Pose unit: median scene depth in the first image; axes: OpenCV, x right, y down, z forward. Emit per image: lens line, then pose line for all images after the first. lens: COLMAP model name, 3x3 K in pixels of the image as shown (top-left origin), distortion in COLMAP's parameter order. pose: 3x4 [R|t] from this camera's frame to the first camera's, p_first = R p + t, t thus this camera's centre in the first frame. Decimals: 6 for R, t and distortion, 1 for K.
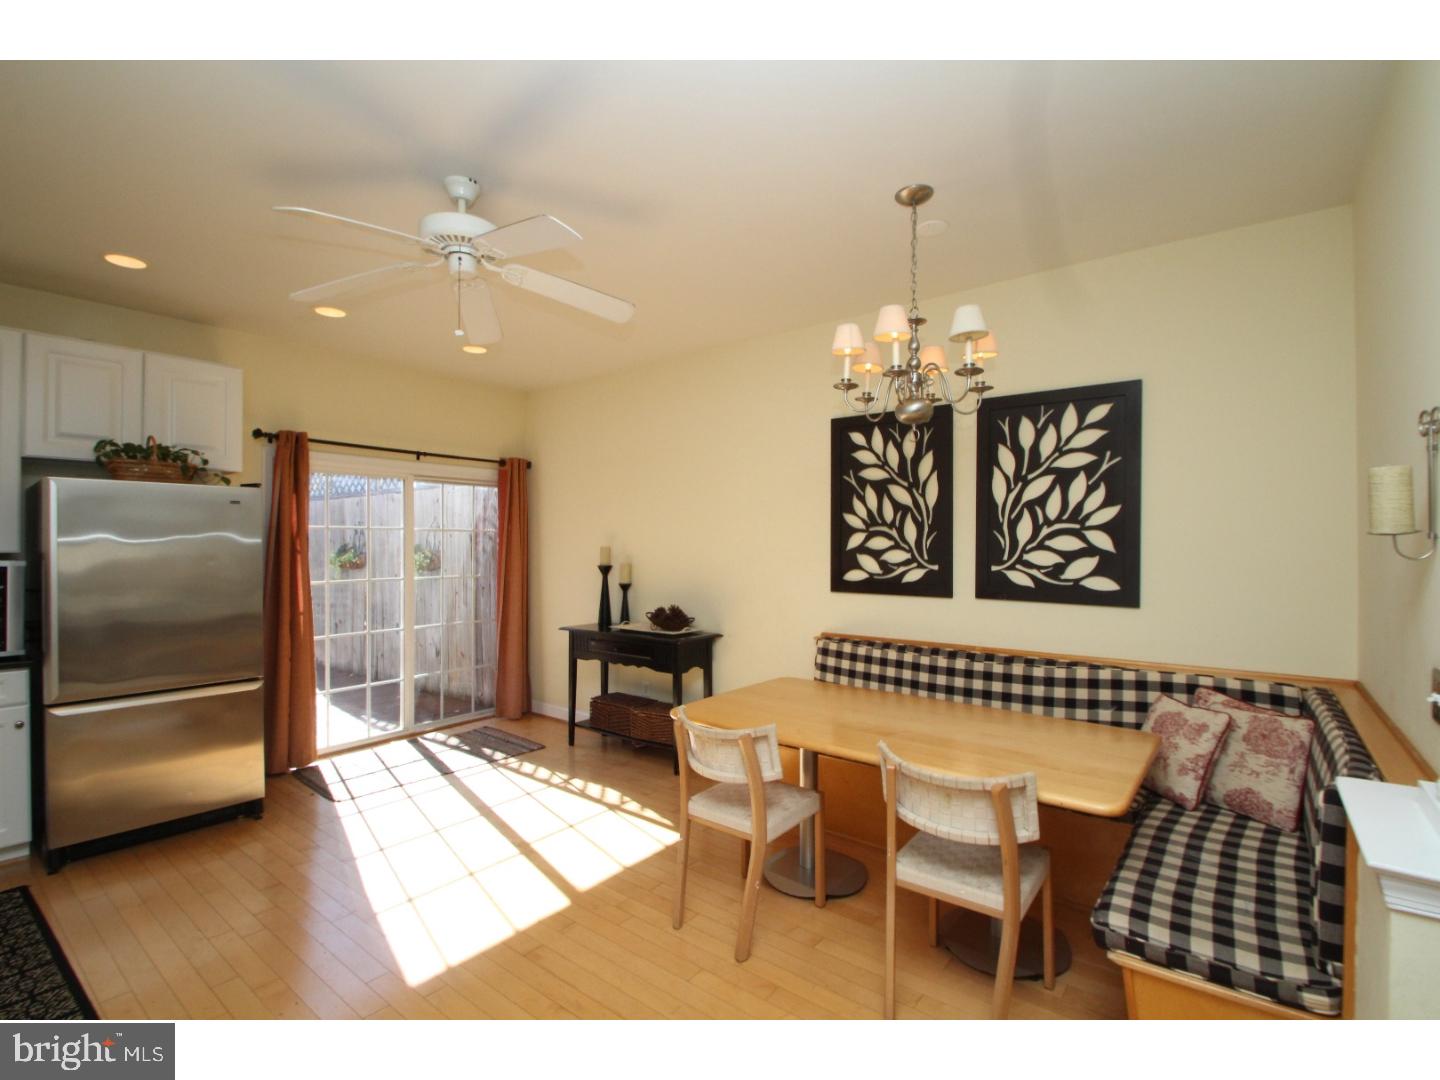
lens RADIAL K [[668.2, 0, 722.0], [0, 668.2, 543.9], [0, 0, 1]] dist [0.000926, -0.009644]
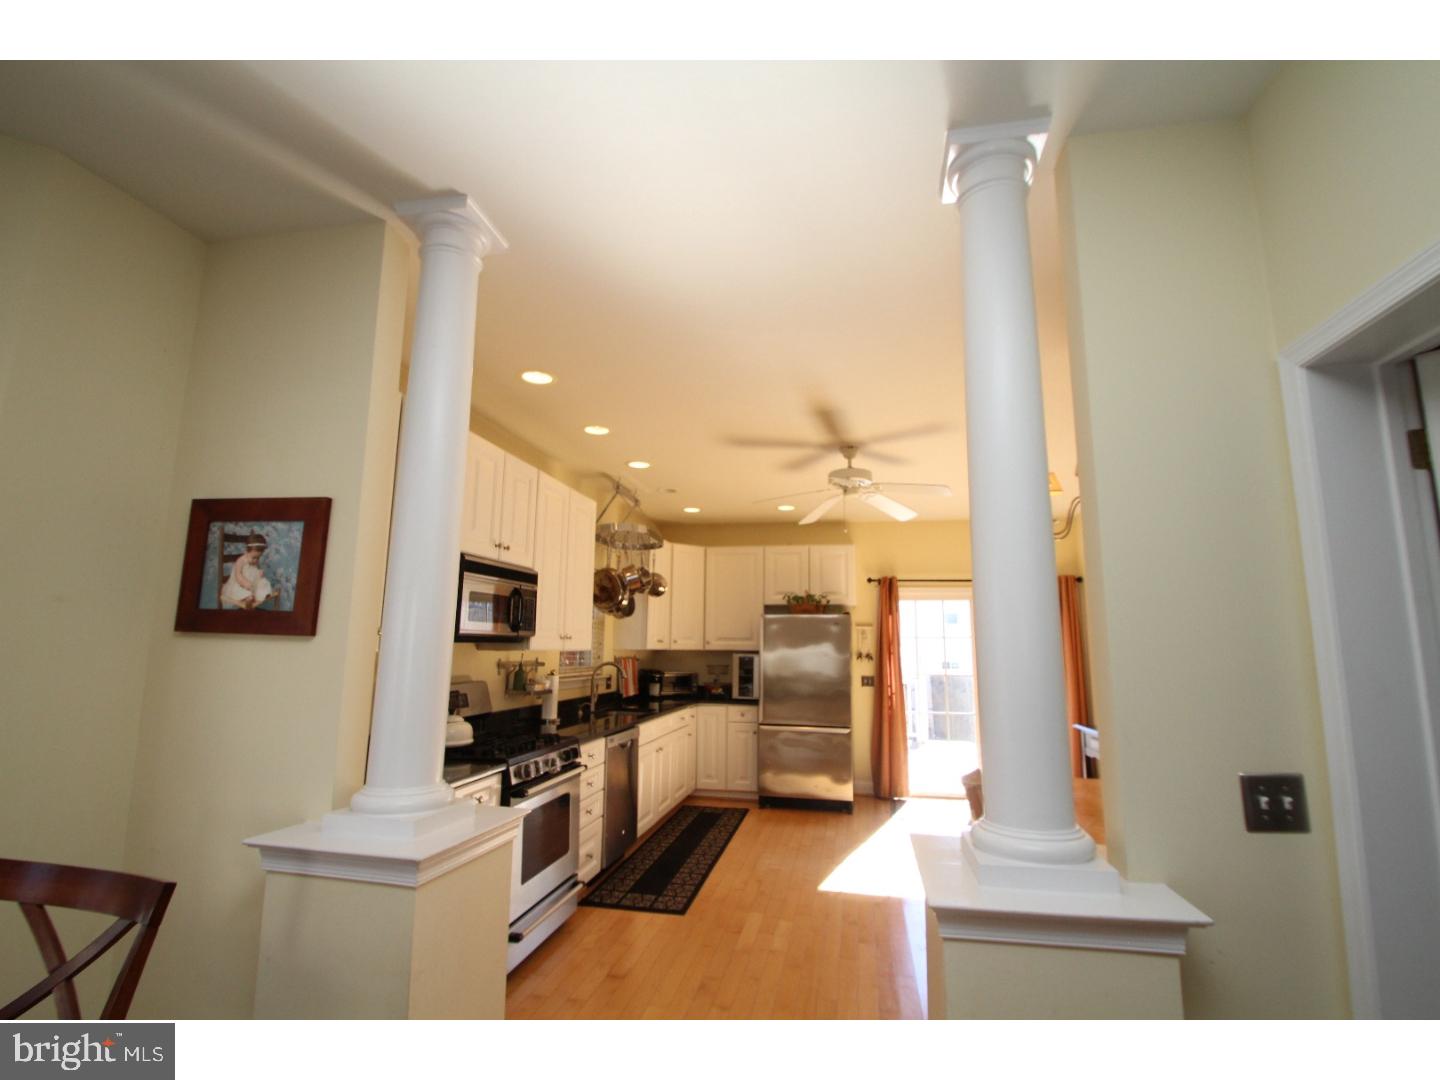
lens RADIAL K [[668.2, 0, 722.0], [0, 668.2, 543.9], [0, 0, 1]] dist [0.000926, -0.009644]
pose [[0.443517, -0.135460, -0.885970, 0.732712], [-0.012970, 0.987439, -0.157467, 0.013043], [0.896172, 0.081330, 0.436189, -0.068124]]
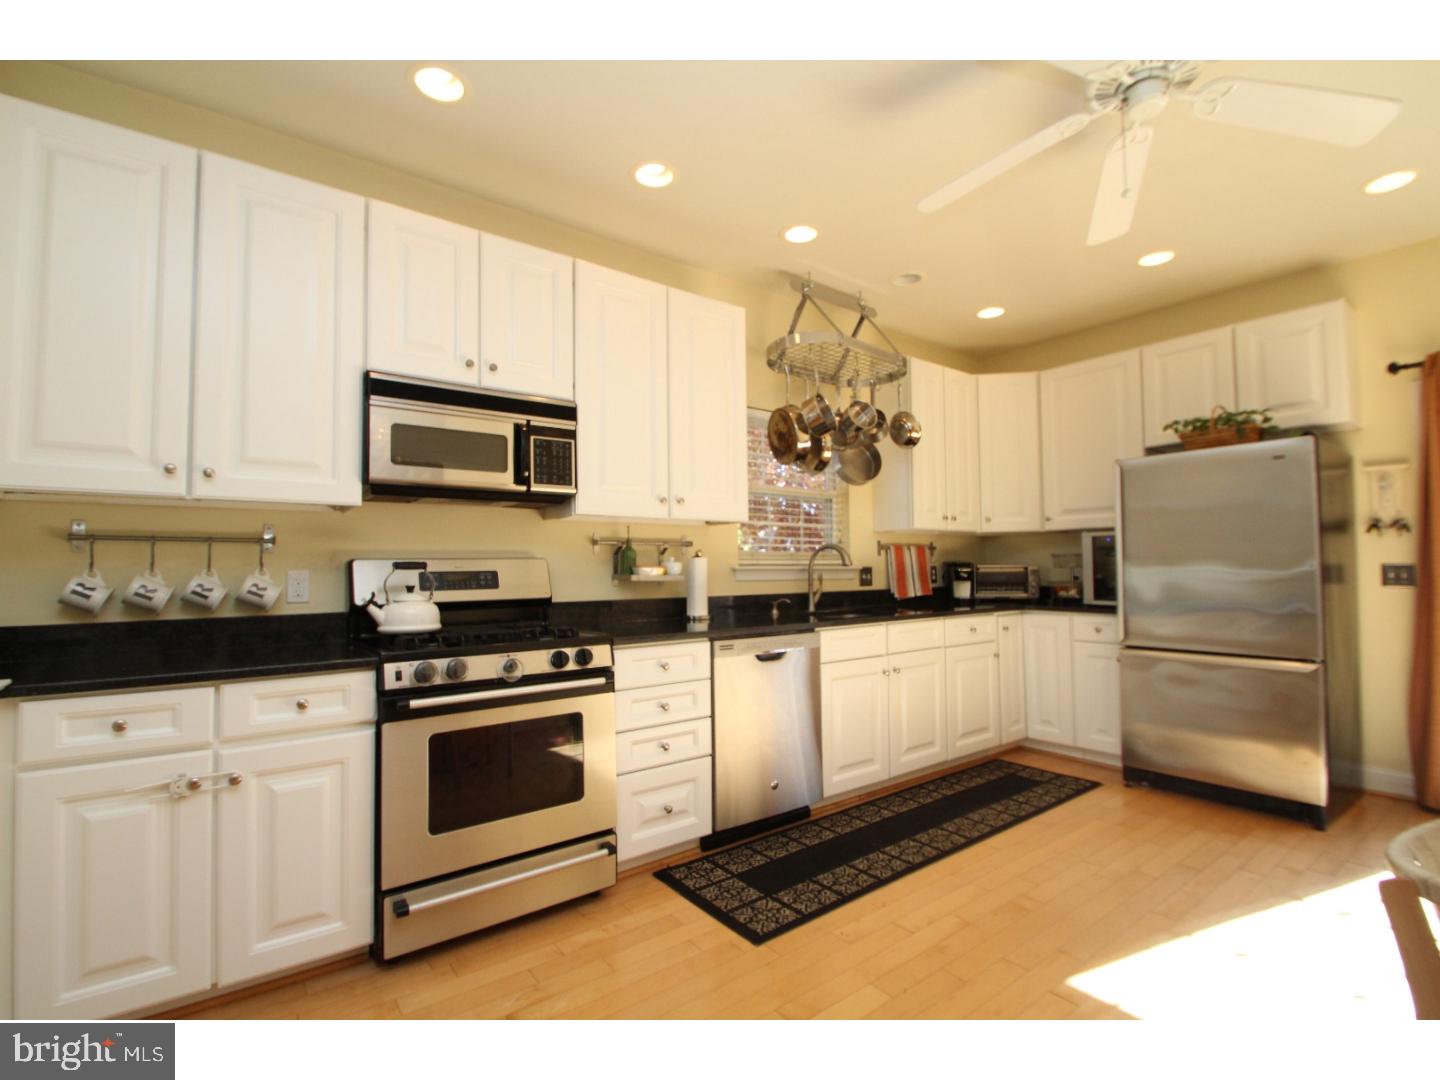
lens RADIAL K [[668.2, 0, 722.0], [0, 668.2, 543.9], [0, 0, 1]] dist [0.000926, -0.009644]
pose [[-0.259879, -0.036779, -0.964941, 0.310945], [0.005744, 0.999198, -0.039632, 0.083234], [0.965624, -0.015842, -0.259459, 0.504493]]
